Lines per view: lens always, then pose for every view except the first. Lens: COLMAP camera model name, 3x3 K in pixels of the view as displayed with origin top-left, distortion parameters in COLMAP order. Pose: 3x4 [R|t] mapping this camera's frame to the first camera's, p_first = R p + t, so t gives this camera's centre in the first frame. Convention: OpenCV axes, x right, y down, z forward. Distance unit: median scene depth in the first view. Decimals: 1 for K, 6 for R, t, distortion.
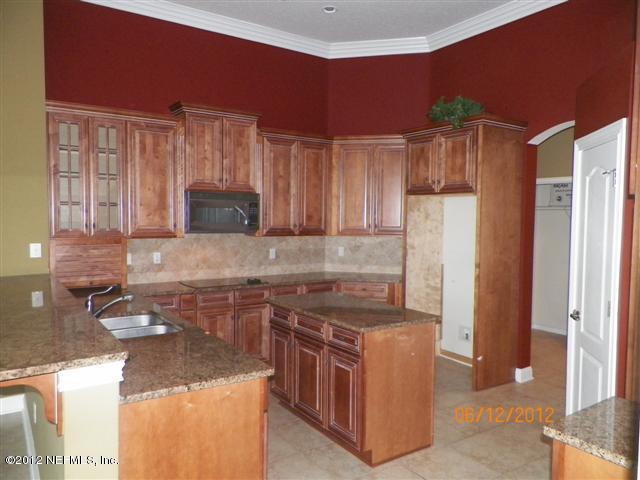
lens RADIAL K [[484.5, 0, 320.0], [0, 484.5, 240.0], [0, 0, 1]] dist [0.012034, -0.039109]
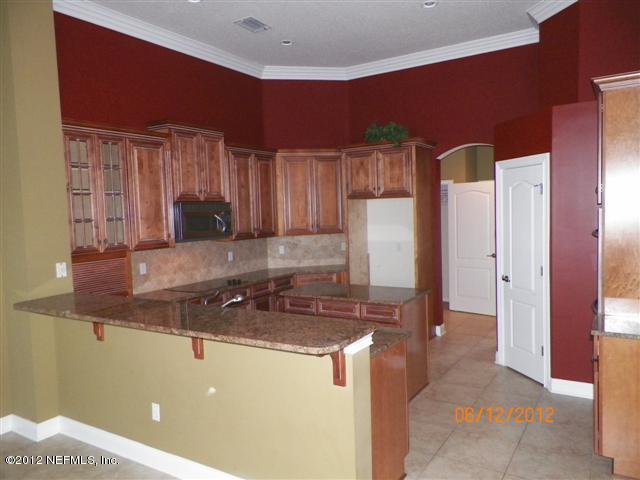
lens RADIAL K [[484.5, 0, 320.0], [0, 484.5, 240.0], [0, 0, 1]] dist [0.012034, -0.039109]
pose [[0.912457, -0.066688, 0.403701, -0.404551], [0.062705, 0.997765, 0.023095, -0.023768], [-0.404339, 0.004240, 0.914600, -0.096170]]
